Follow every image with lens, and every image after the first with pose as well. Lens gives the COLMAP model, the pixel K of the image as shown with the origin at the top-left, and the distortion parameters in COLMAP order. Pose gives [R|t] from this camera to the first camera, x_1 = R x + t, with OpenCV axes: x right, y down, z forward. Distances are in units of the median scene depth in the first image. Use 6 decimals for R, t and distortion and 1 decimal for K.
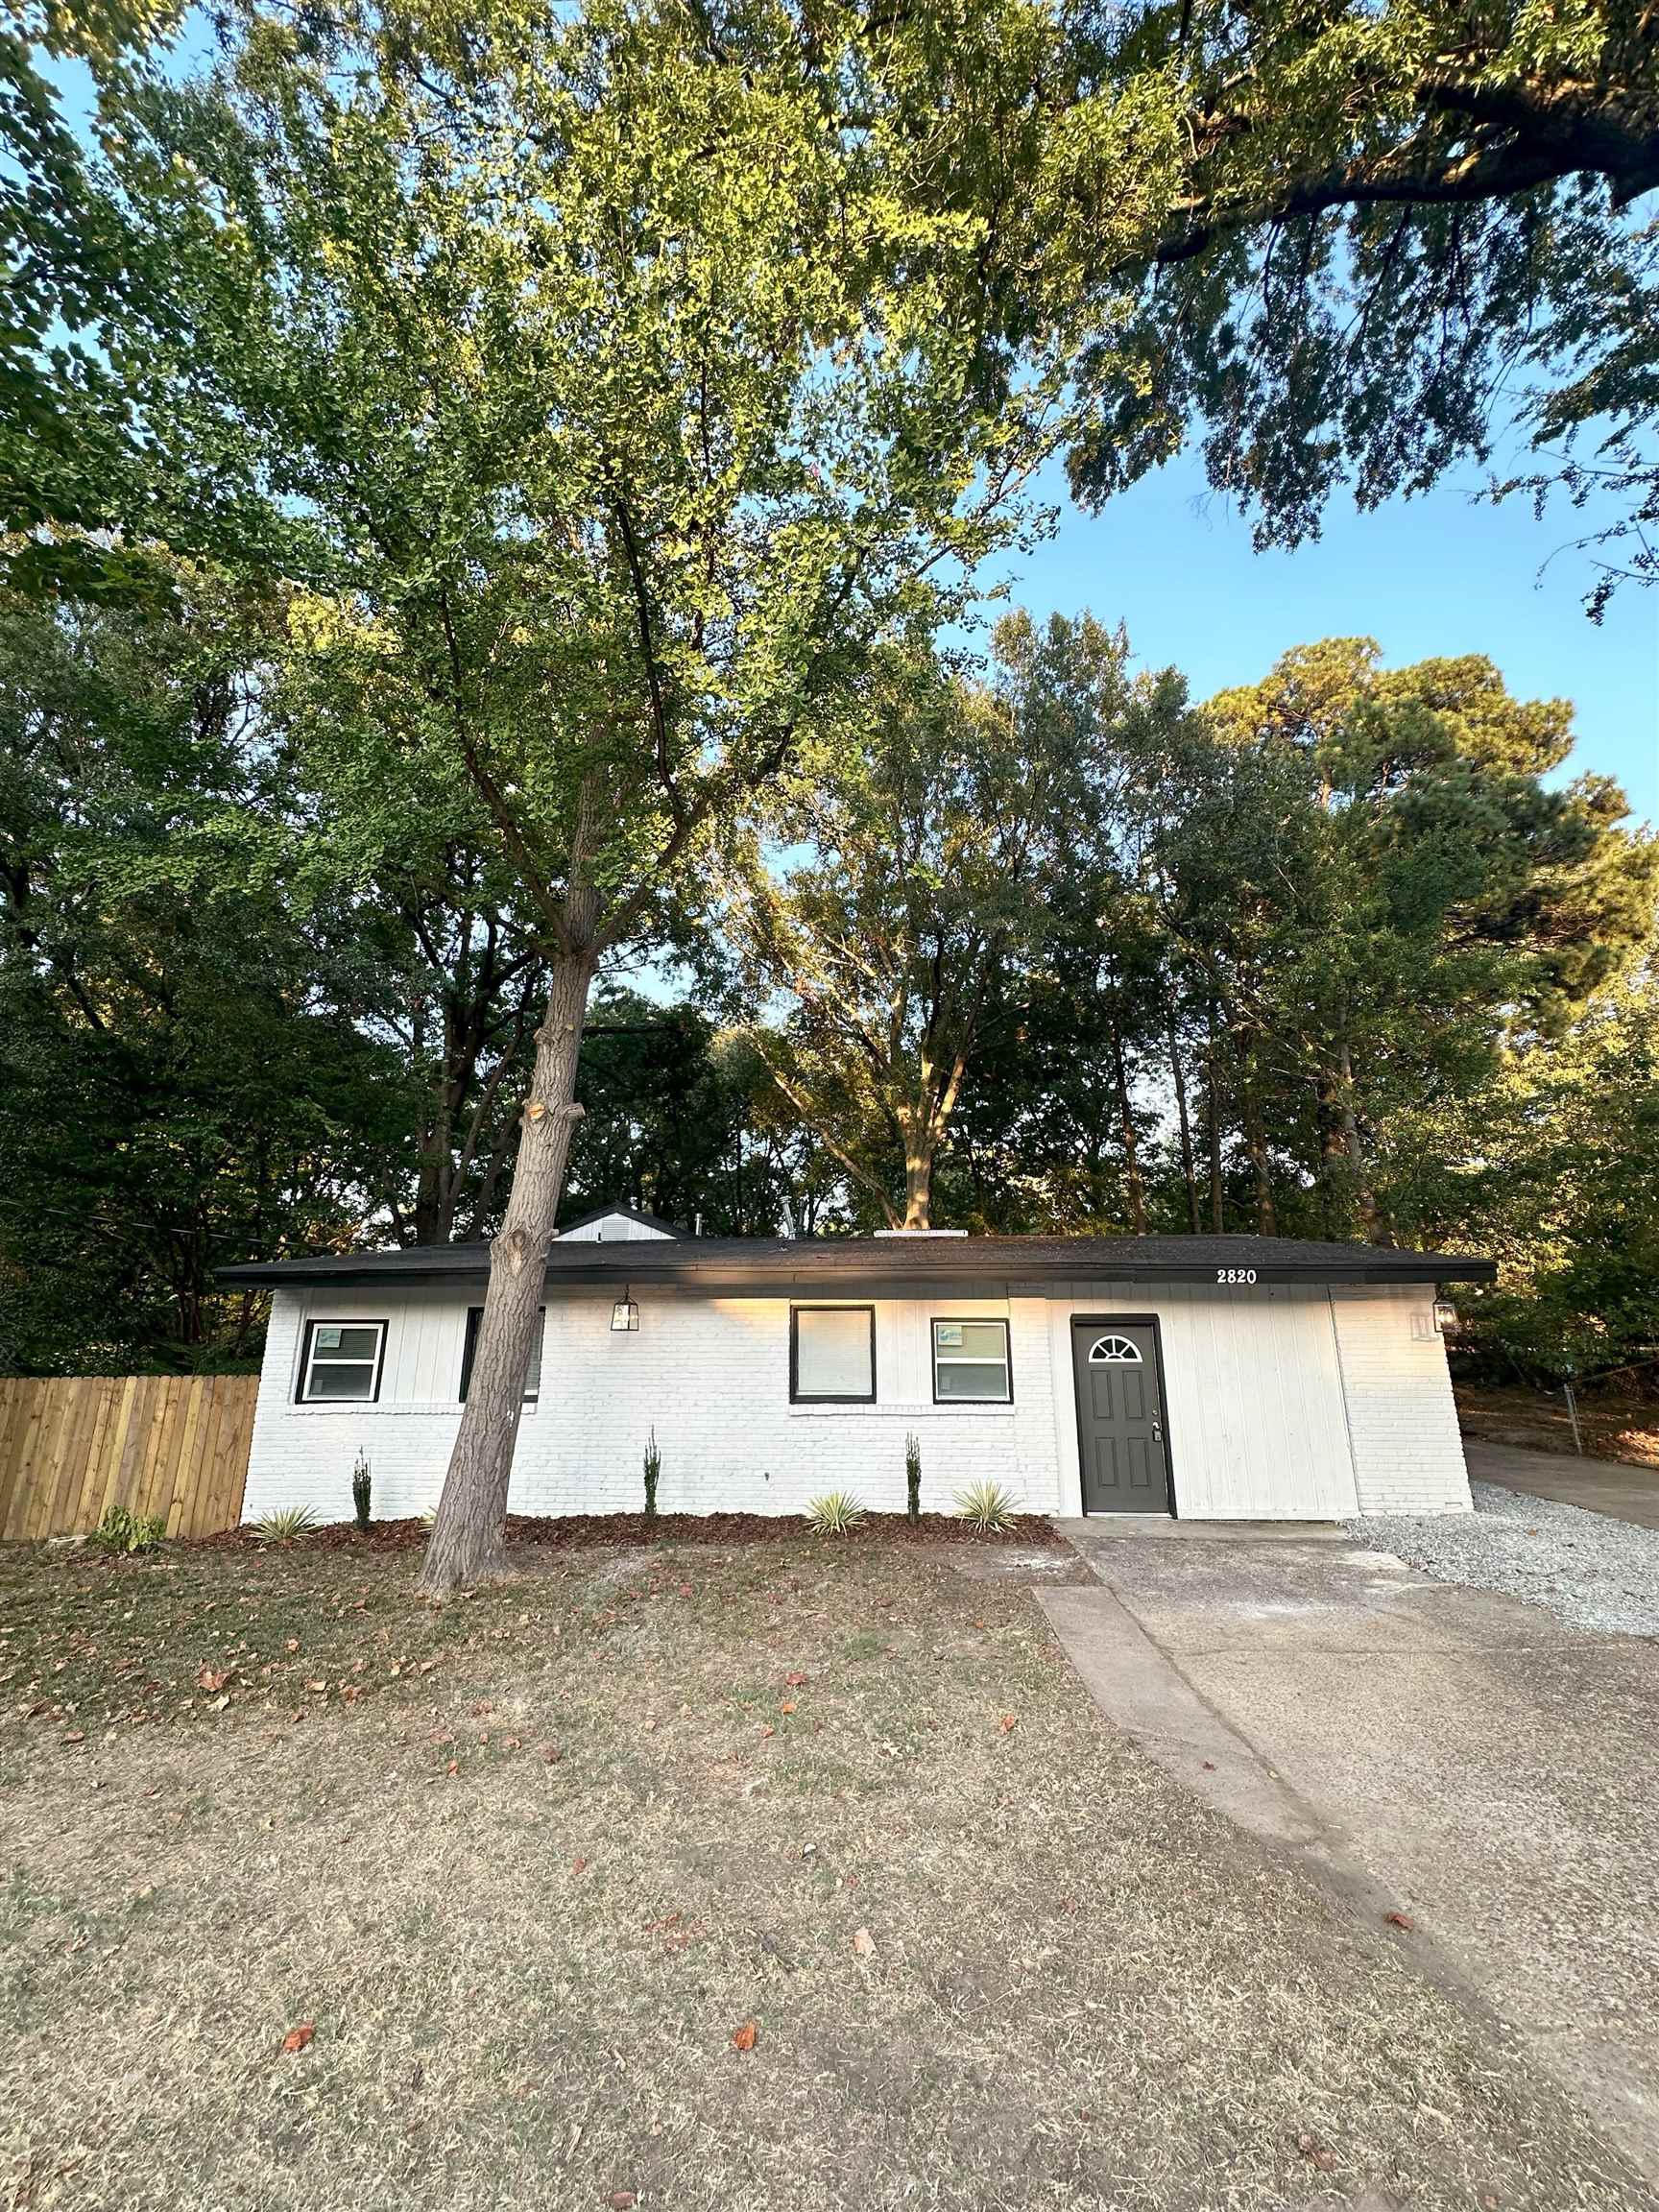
lens RADIAL K [[882.7, 0, 829.5], [0, 882.7, 1102.5], [0, 0, 1]] dist [-0.003224, 0.000677]
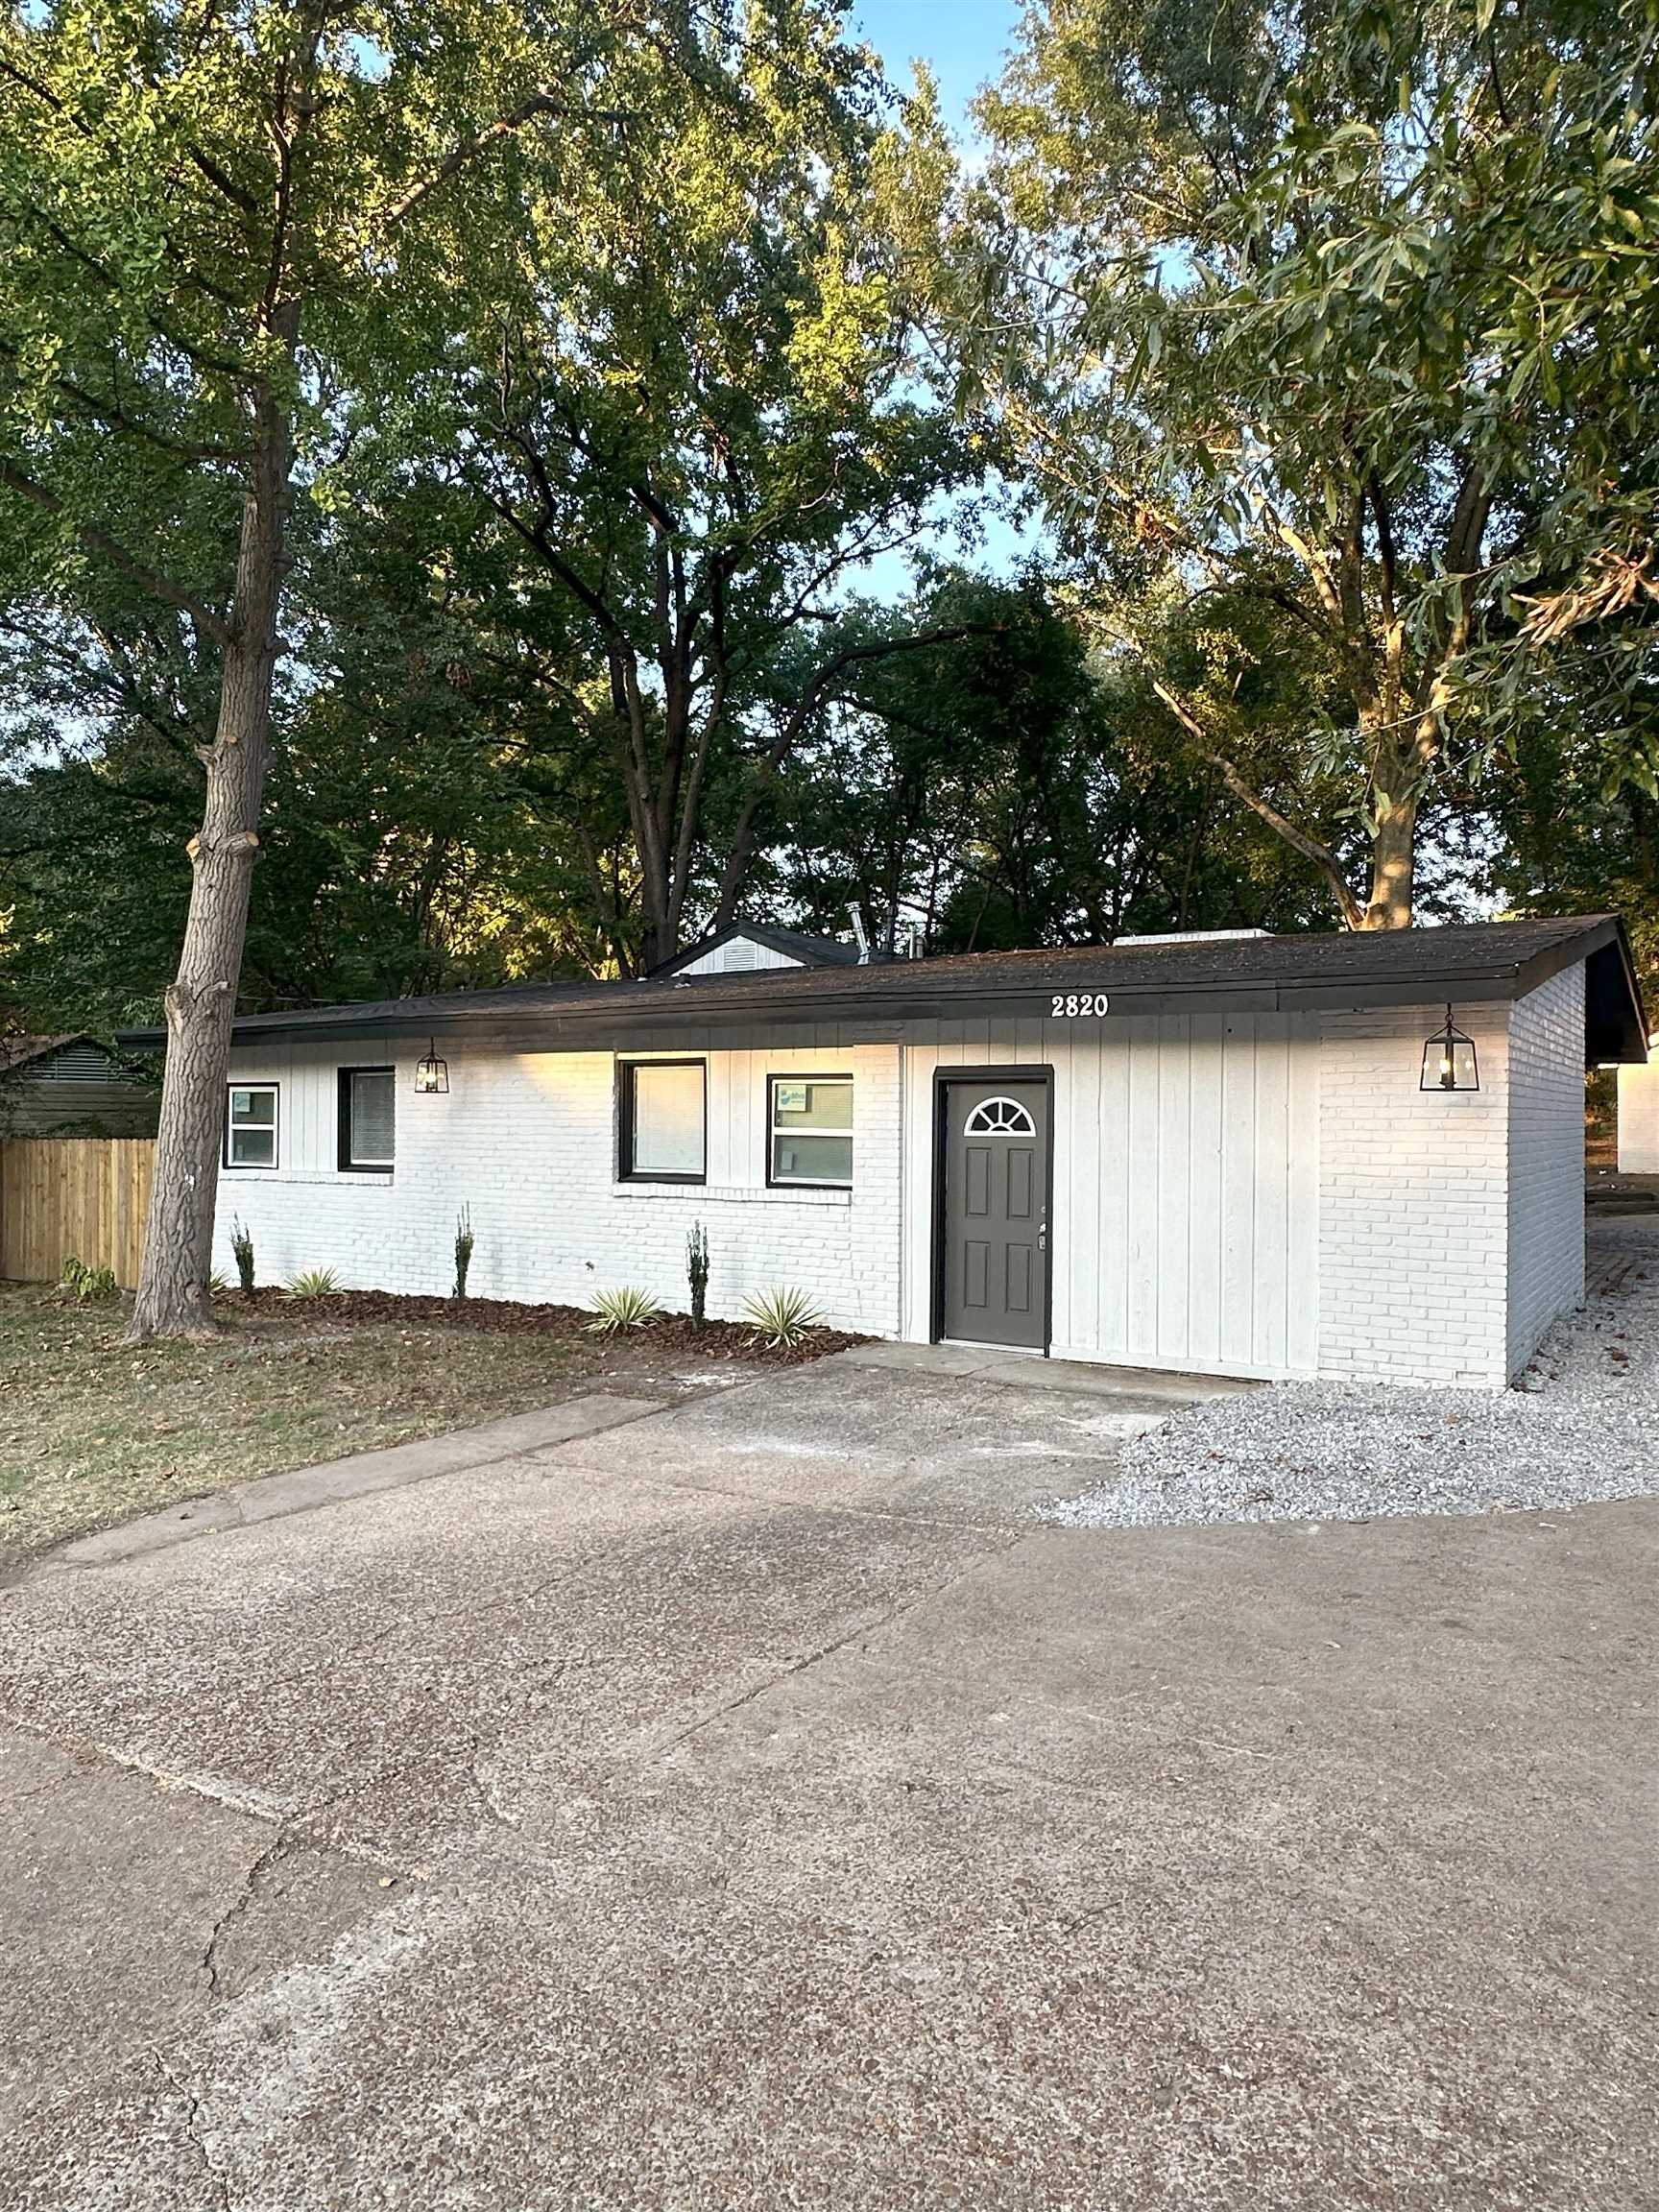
lens RADIAL K [[1403.5, 0, 829.6], [0, 1403.5, 1118.3], [0, 0, 1]] dist [-0.002726, -0.000033]
pose [[0.874356, 0.005395, -0.485254, 0.729878], [0.124233, 0.964128, 0.234569, 0.017828], [0.469113, -0.265382, 0.842322, 0.054031]]
